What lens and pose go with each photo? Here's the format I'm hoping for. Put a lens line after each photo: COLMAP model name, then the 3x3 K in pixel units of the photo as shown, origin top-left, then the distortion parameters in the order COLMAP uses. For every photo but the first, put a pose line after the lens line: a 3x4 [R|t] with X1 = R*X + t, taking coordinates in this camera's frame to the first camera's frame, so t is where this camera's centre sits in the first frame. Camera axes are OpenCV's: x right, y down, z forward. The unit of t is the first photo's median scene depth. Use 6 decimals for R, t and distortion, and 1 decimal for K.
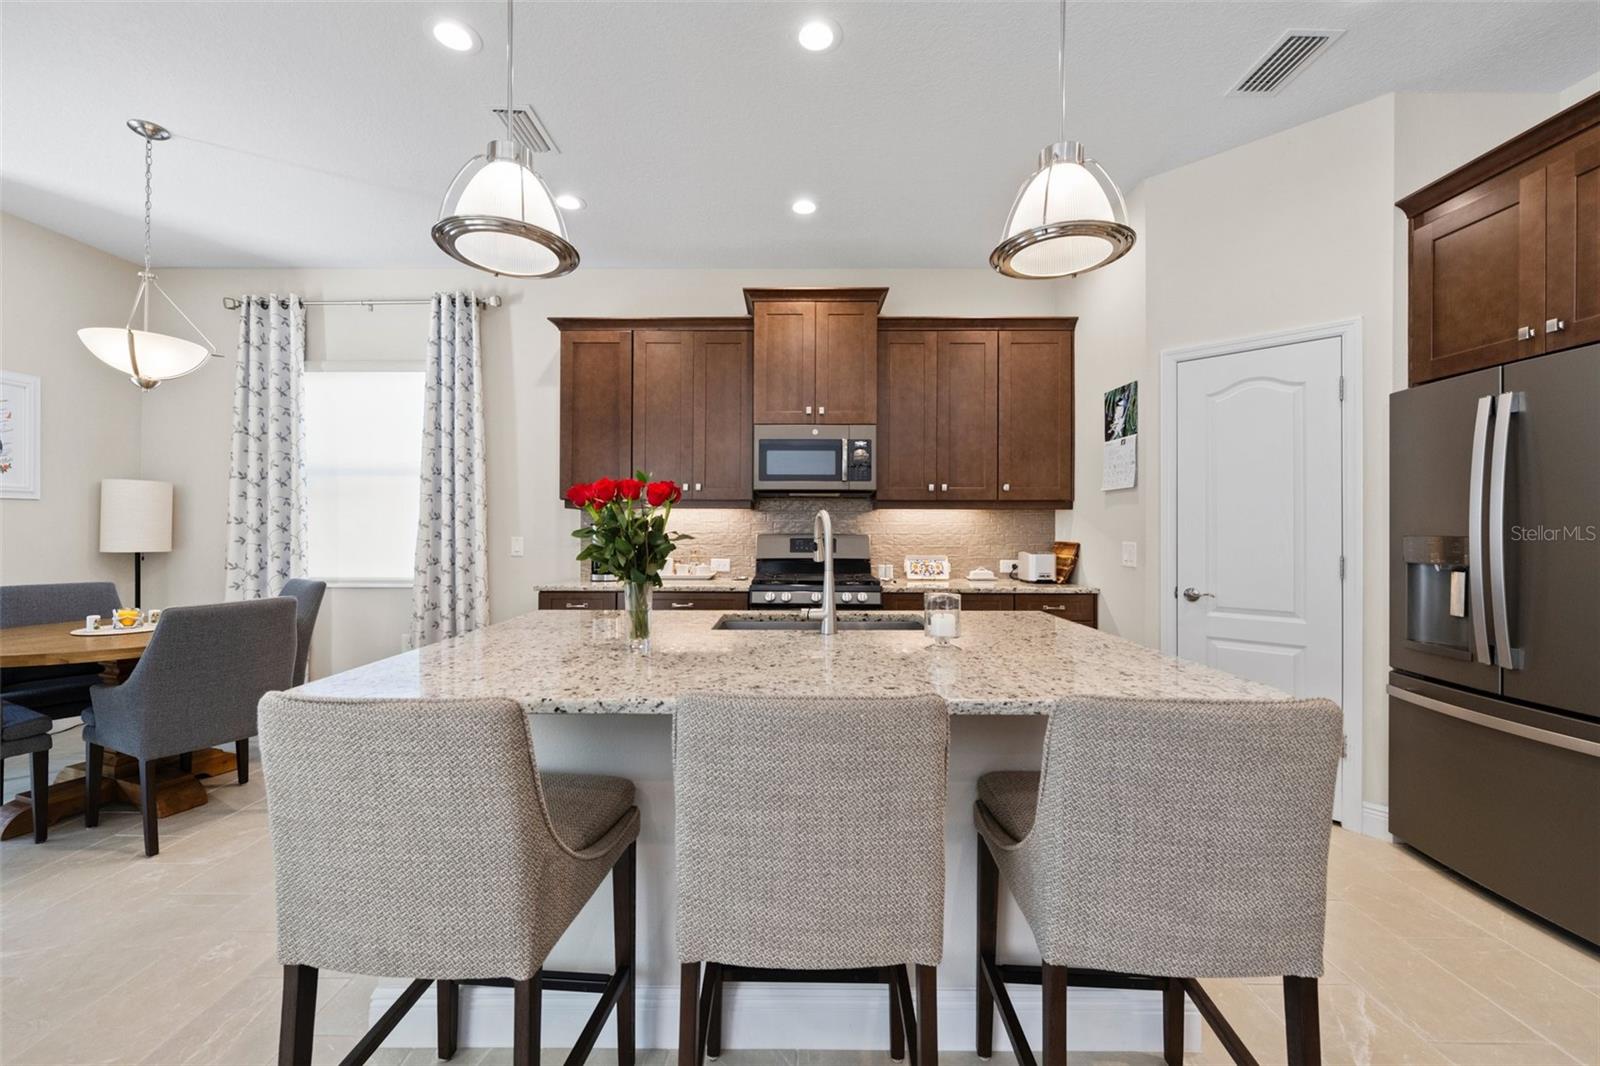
lens RADIAL K [[637.7, 0, 792.1], [0, 637.7, 529.6], [0, 0, 1]] dist [0.000157, -0.002304]
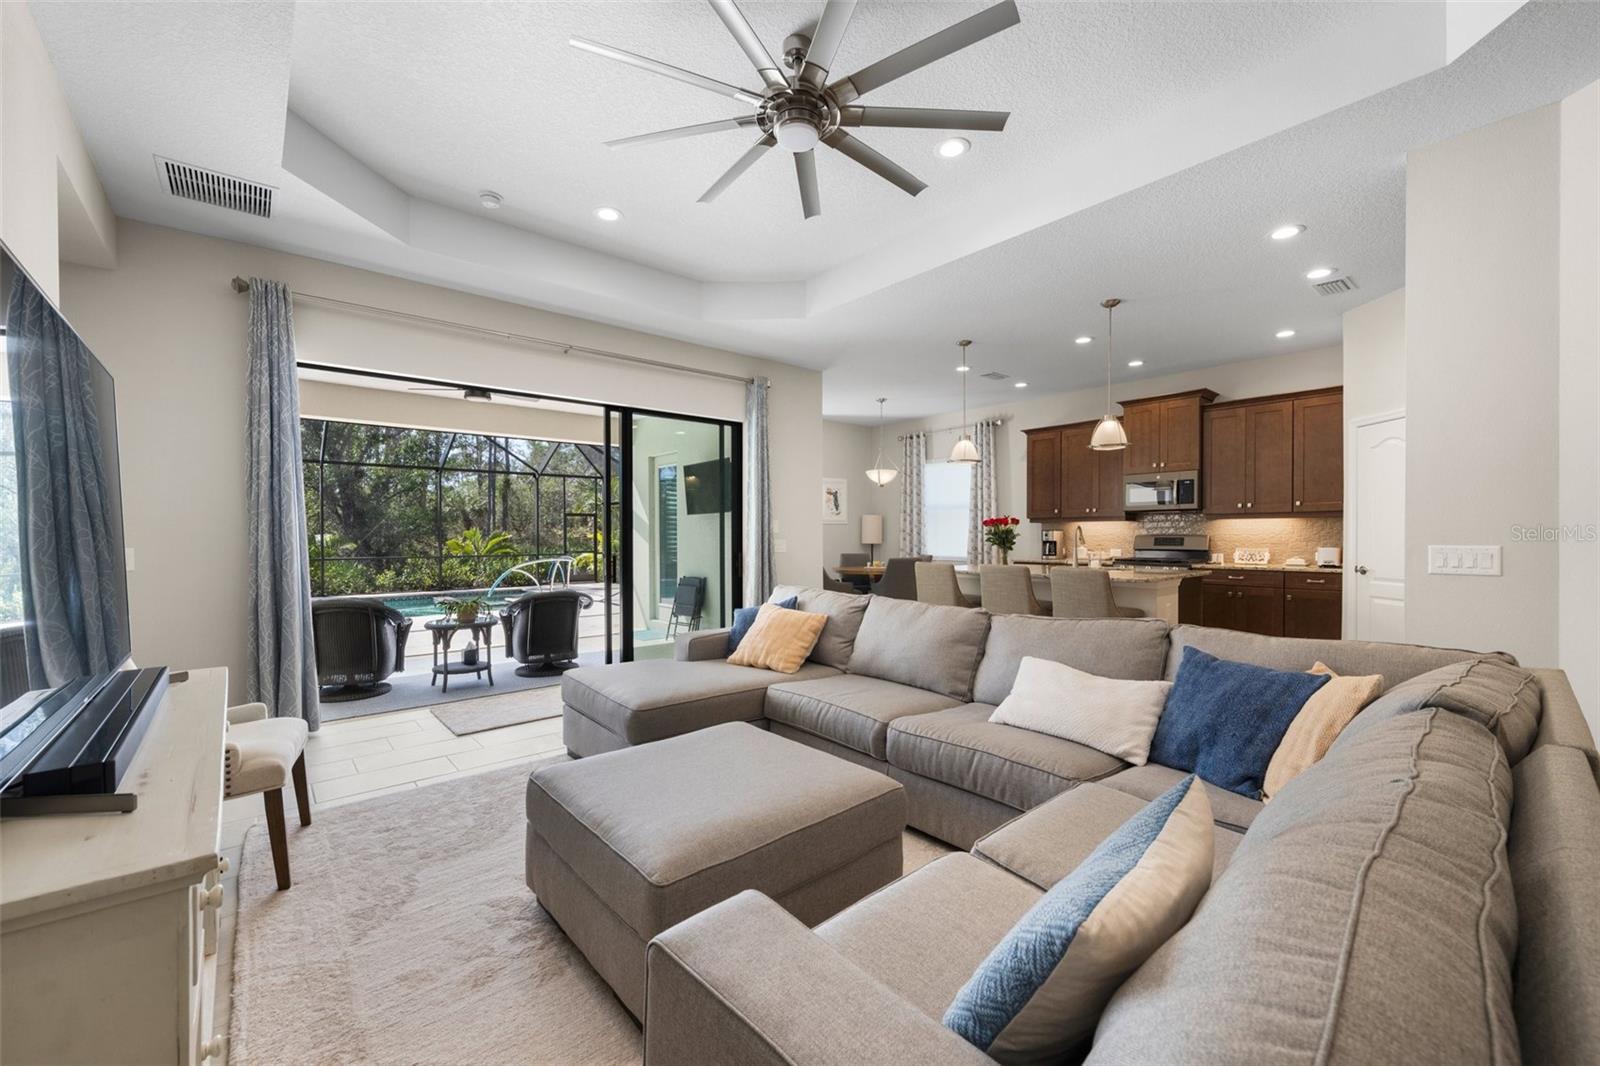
lens RADIAL K [[637.7, 0, 803.4], [0, 637.7, 538.4], [0, 0, 1]] dist [0.000157, -0.002304]
pose [[0.659004, -0.001889, -0.752137, 0.695592], [0.007261, 0.999966, 0.003851, 0.002851], [0.752105, -0.007999, 0.658995, -0.876558]]
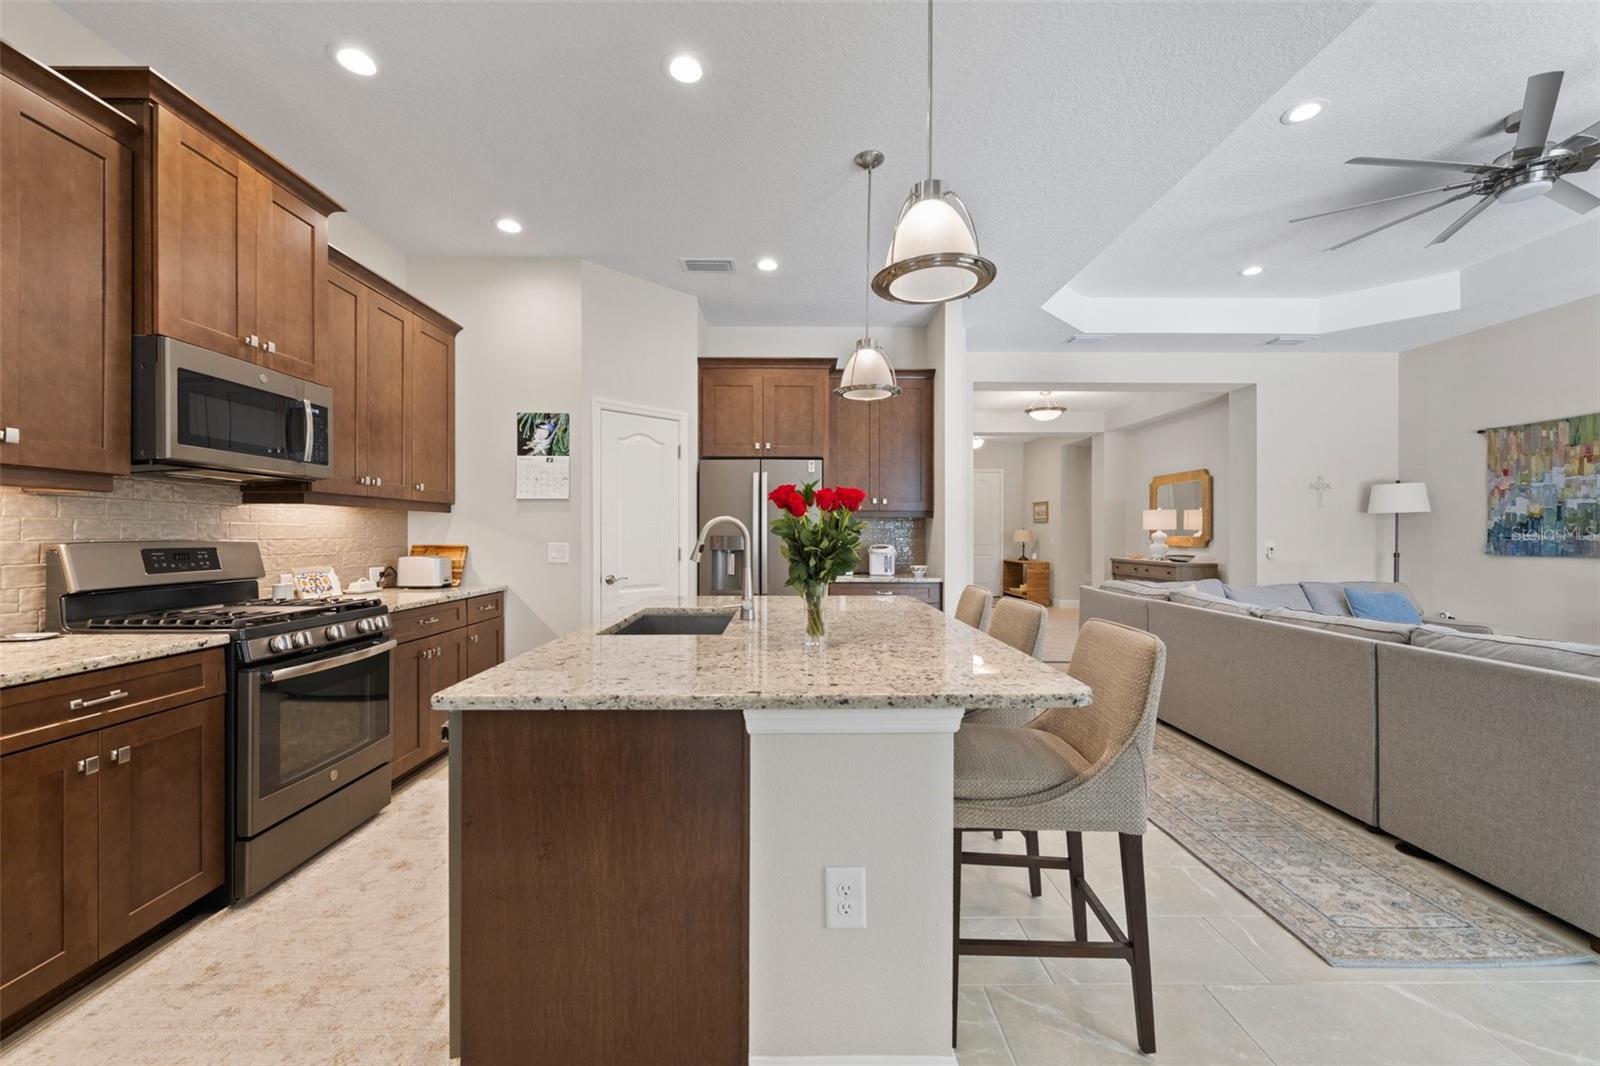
lens RADIAL K [[637.7, 0, 793.1], [0, 637.7, 532.5], [0, 0, 1]] dist [0.000157, -0.002304]
pose [[-0.012043, -0.000134, 0.999927, -0.583883], [-0.001486, 0.999999, 0.000116, -0.001413], [-0.999926, -0.001485, -0.012044, 0.471730]]
